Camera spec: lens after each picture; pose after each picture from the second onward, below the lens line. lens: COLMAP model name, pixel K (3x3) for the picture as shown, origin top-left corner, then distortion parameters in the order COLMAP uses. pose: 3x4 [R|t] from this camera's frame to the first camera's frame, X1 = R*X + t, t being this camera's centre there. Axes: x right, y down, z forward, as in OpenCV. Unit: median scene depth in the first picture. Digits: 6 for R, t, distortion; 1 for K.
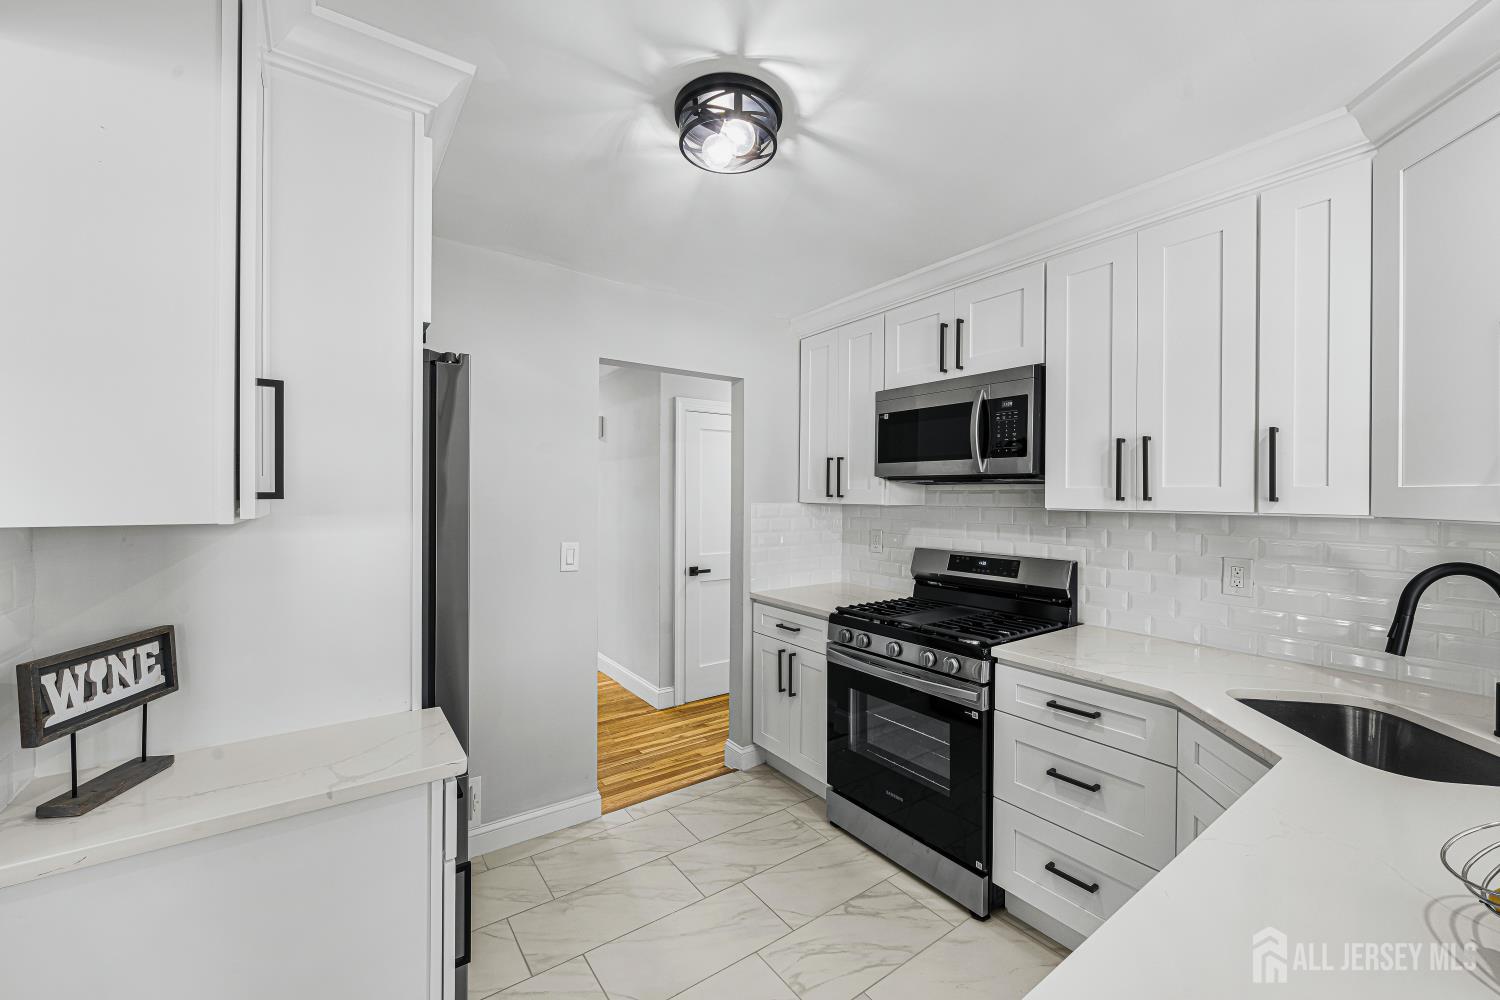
lens RADIAL K [[589.6, 0, 750.1], [0, 589.6, 501.3], [0, 0, 1]] dist [0.004371, -0.000387]
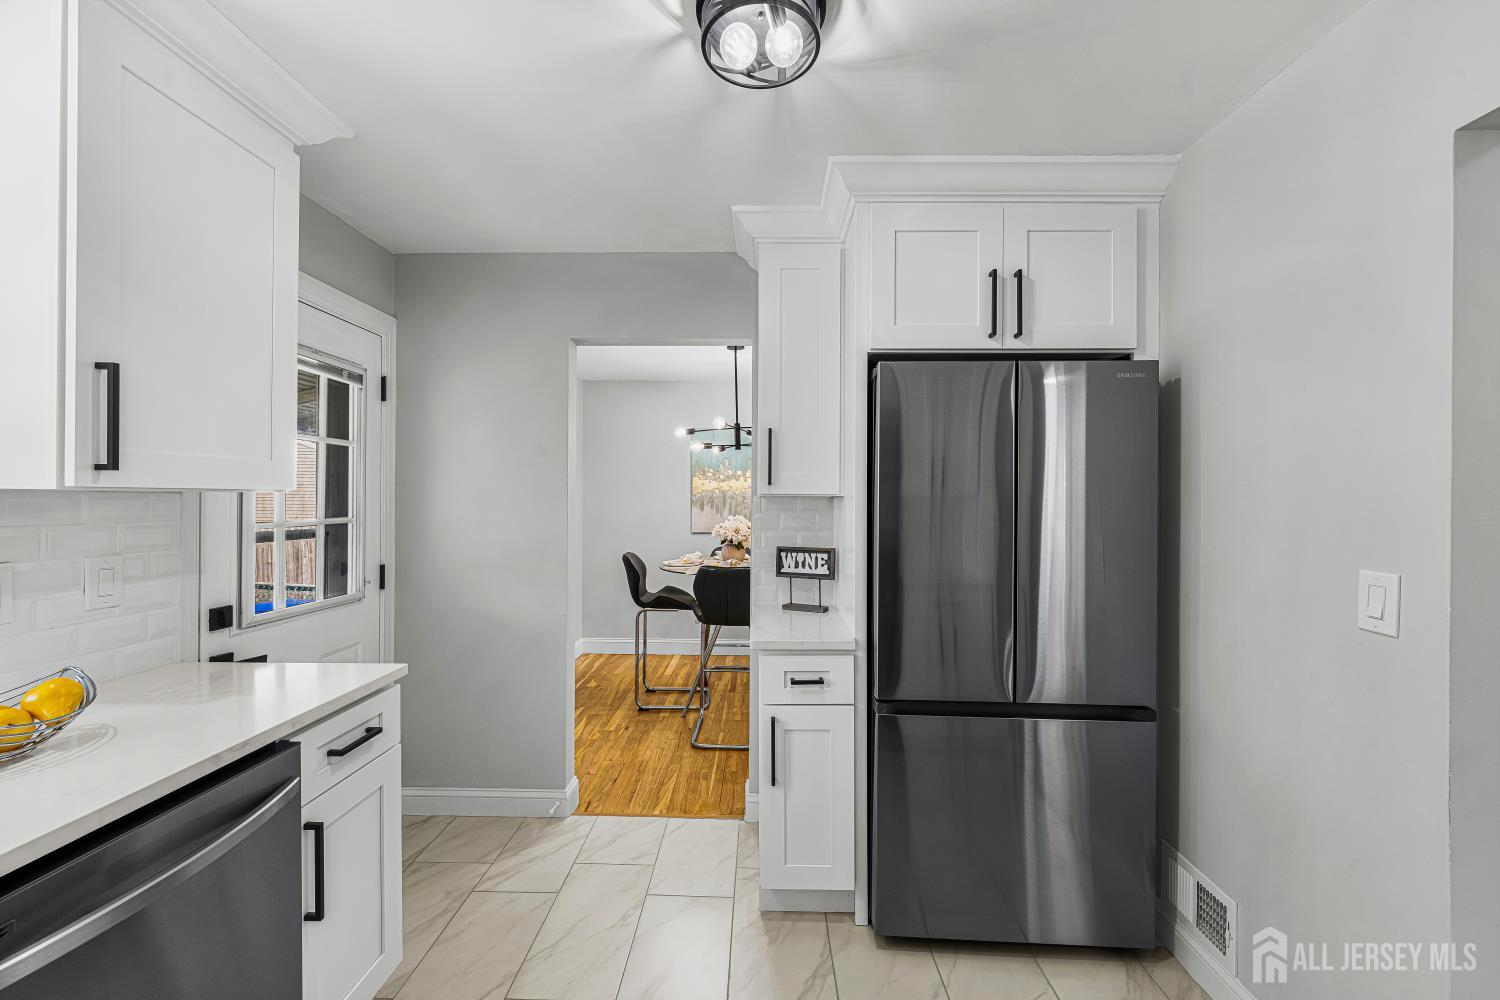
lens RADIAL K [[589.6, 0, 747.3], [0, 589.6, 501.5], [0, 0, 1]] dist [0.004371, -0.000387]
pose [[-0.598290, -0.006243, -0.801255, 0.438108], [-0.015660, 0.999870, 0.003904, 0.022998], [0.801127, 0.014883, -0.598310, 1.028262]]
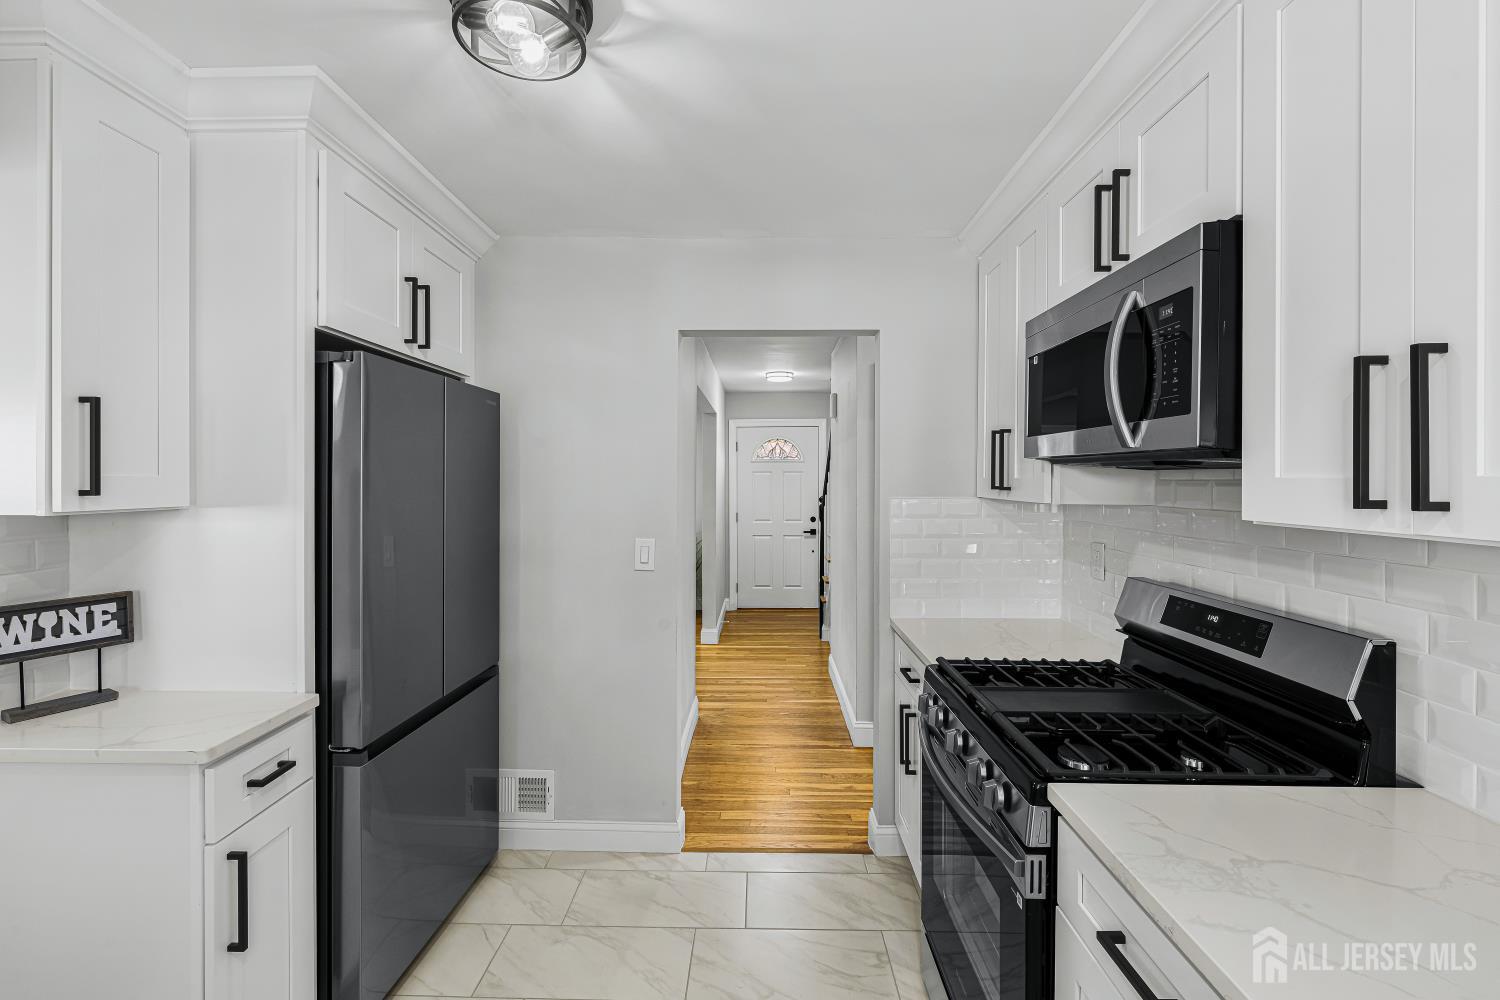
lens RADIAL K [[653.7, 0, 756.3], [0, 653.7, 485.9], [0, 0, 1]] dist [-0.001936, -0.000215]
pose [[0.801980, 0.003729, -0.597339, 0.502409], [-0.004794, 0.999988, -0.000194, -0.013944], [0.597332, 0.003020, 0.801988, 0.348888]]
